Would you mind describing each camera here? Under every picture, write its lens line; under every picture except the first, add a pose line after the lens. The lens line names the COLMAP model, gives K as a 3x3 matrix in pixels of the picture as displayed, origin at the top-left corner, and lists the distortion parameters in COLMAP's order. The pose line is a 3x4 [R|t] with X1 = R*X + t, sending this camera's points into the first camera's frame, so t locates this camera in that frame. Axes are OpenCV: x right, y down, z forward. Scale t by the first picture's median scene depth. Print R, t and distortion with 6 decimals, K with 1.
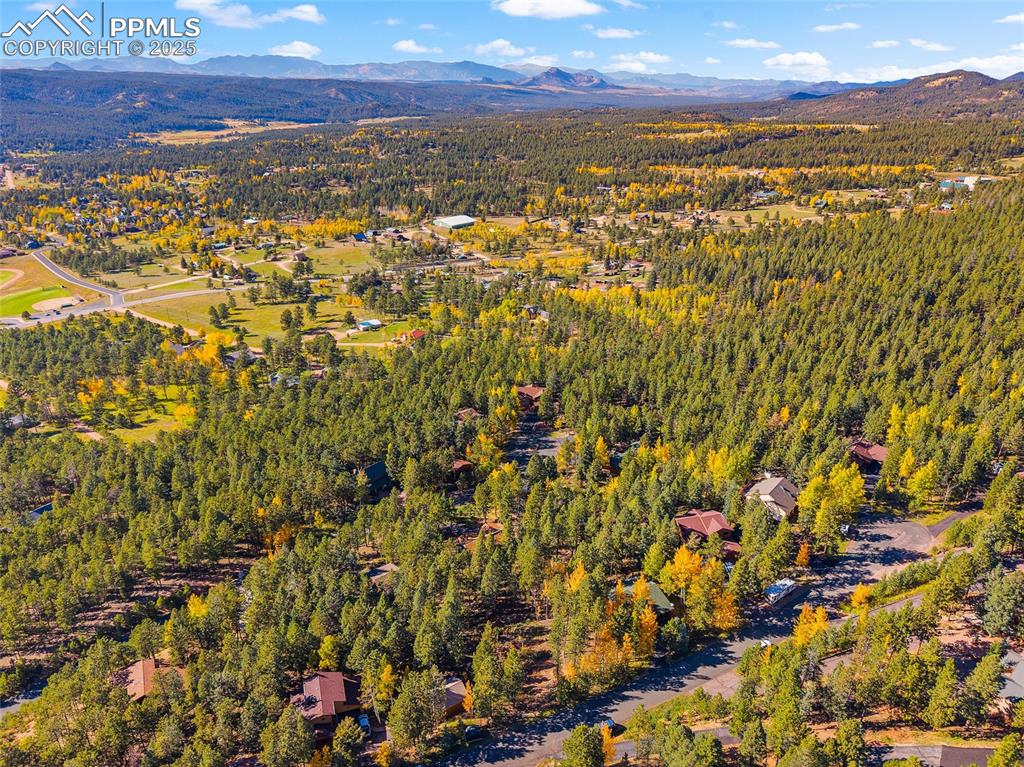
lens RADIAL K [[699.4, 0, 512.0], [0, 699.4, 383.5], [0, 0, 1]] dist [0.025284, -0.026450]
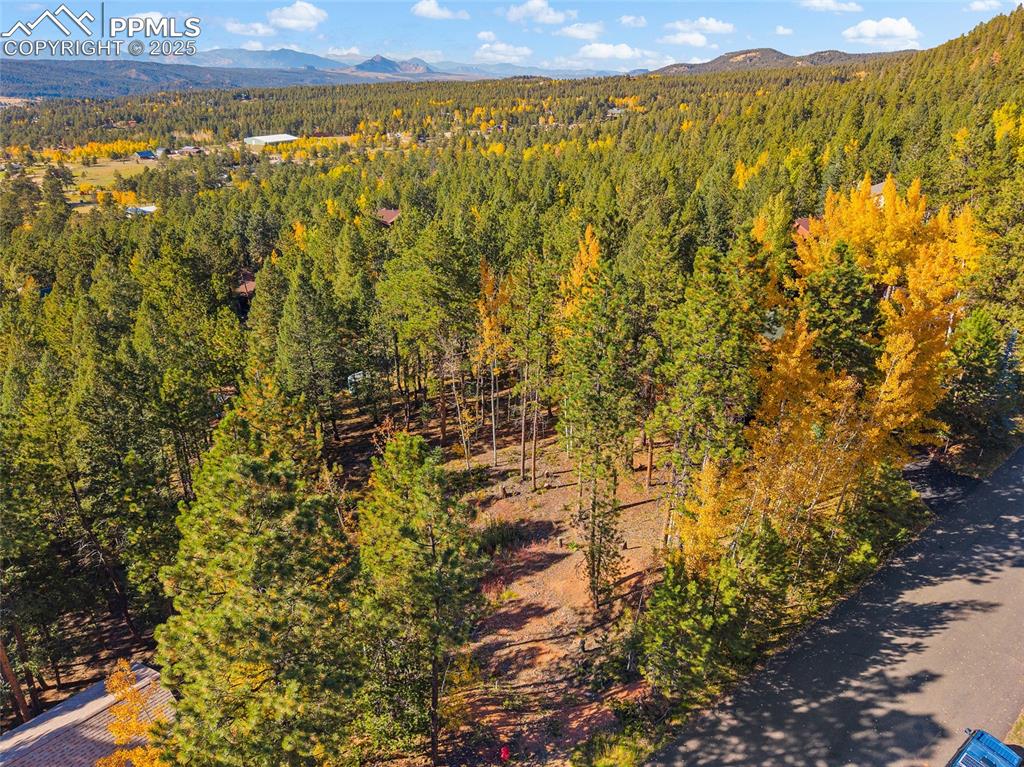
lens RADIAL K [[688.7, 0, 512.0], [0, 688.7, 383.5], [0, 0, 1]] dist [0.002132, 0.004405]
pose [[0.973894, -0.091940, 0.207553, -0.001196], [0.089800, 0.995764, 0.019731, 0.075134], [-0.208488, -0.000577, 0.978025, 0.170695]]
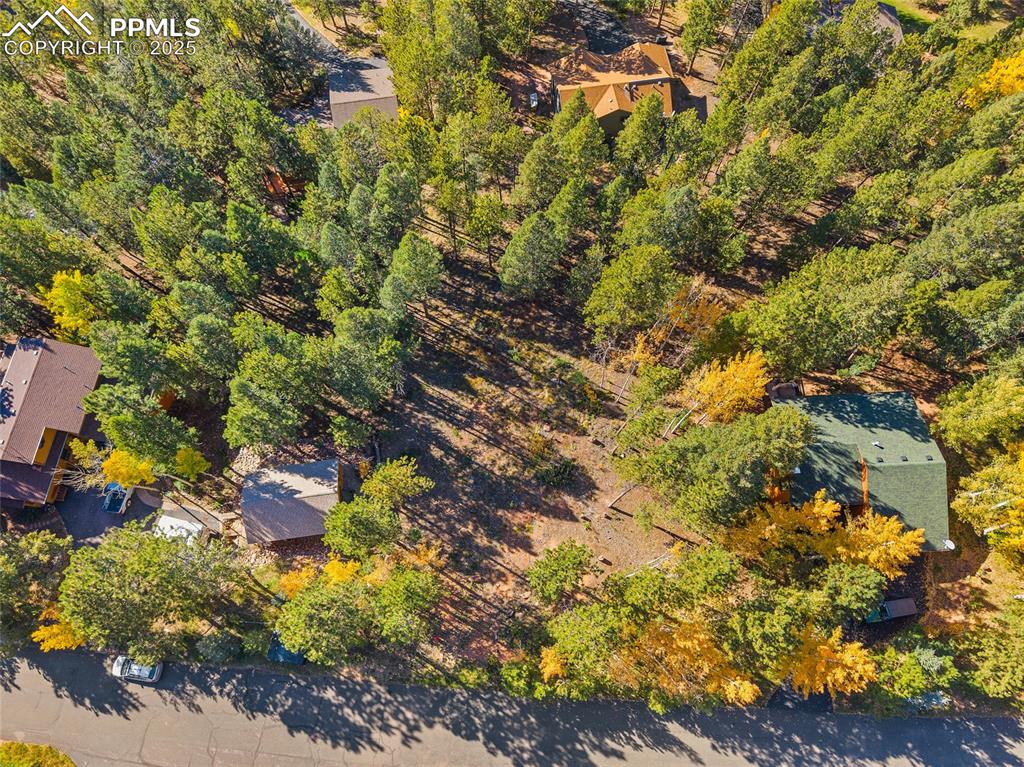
lens RADIAL K [[717.6, 0, 512.0], [0, 717.6, 383.5], [0, 0, 1]] dist [-0.003745, -0.006833]
pose [[0.892618, 0.430517, -0.133749, 0.011753], [-0.190422, 0.628979, 0.753741, 0.009215], [0.408623, -0.647334, 0.643417, 0.176157]]
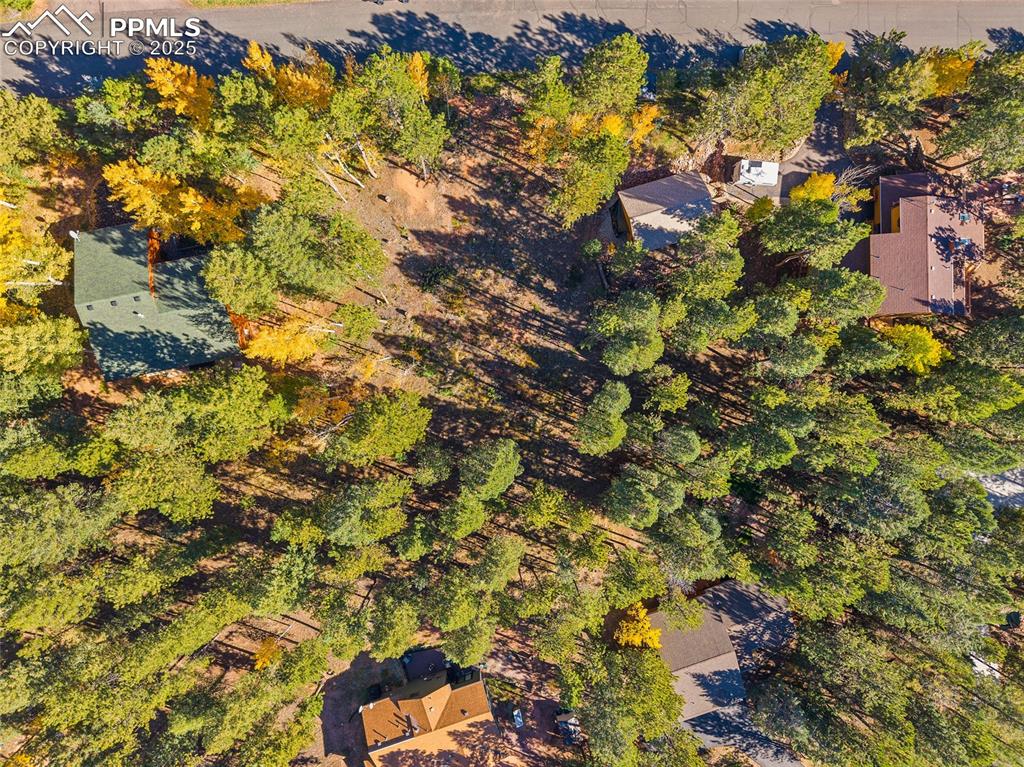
lens RADIAL K [[717.6, 0, 512.0], [0, 717.6, 383.5], [0, 0, 1]] dist [-0.003745, -0.006833]
pose [[-0.949301, -0.312593, -0.033366, -0.002927], [0.092135, -0.378124, 0.921159, -0.013684], [-0.300564, 0.871383, 0.387755, 0.203529]]
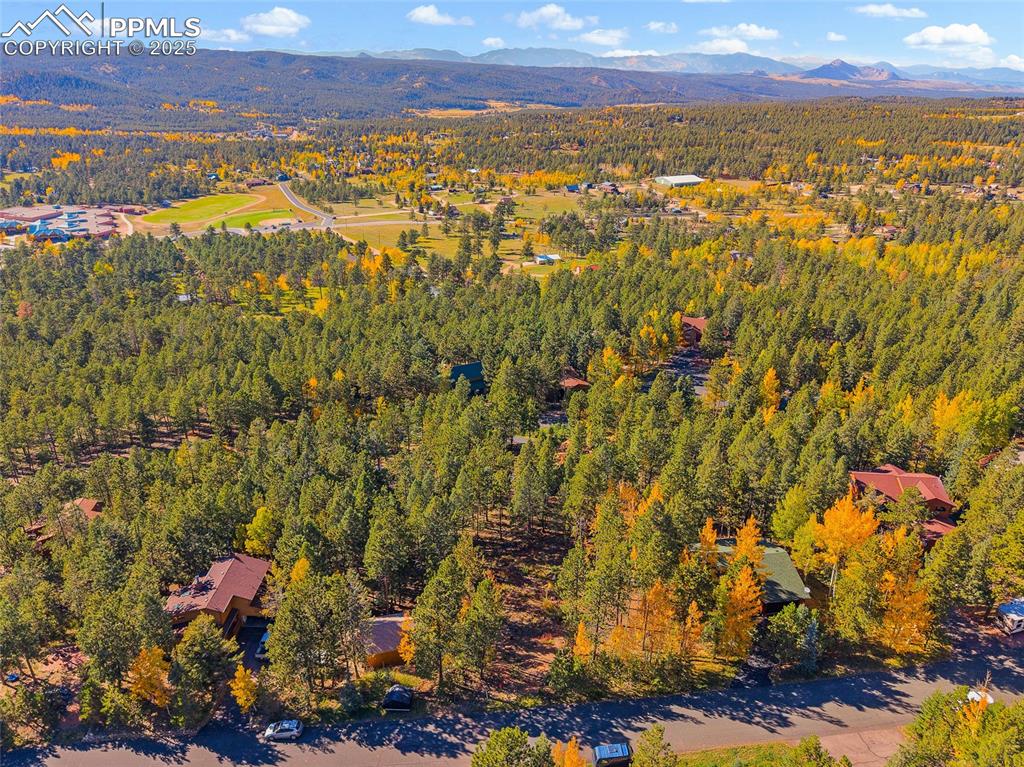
lens RADIAL K [[699.4, 0, 512.0], [0, 699.4, 383.5], [0, 0, 1]] dist [0.025284, -0.026450]
pose [[0.940486, 0.146139, -0.306804, 0.036857], [-0.144789, 0.989086, 0.027289, 0.040386], [0.307444, 0.018757, 0.951381, 0.090600]]
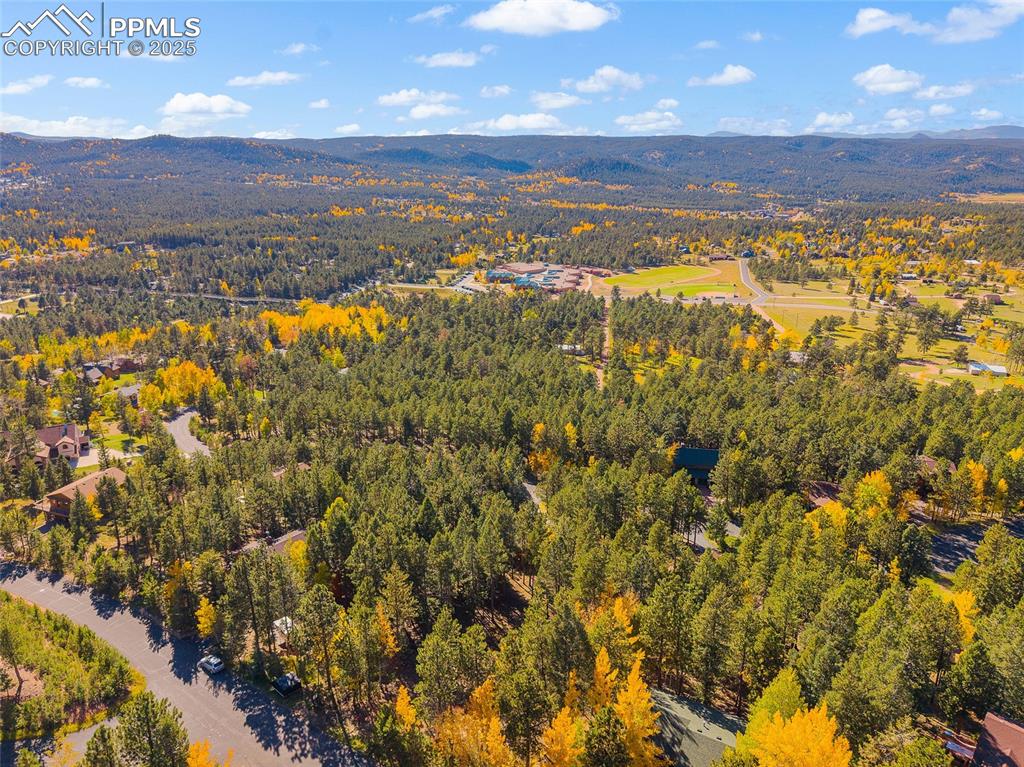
lens RADIAL K [[717.6, 0, 512.0], [0, 717.6, 383.5], [0, 0, 1]] dist [-0.003745, -0.006833]
pose [[0.508135, 0.256338, -0.822247, 0.108396], [-0.335845, 0.938083, 0.084904, 0.020673], [0.793099, 0.233005, 0.562763, 0.145029]]
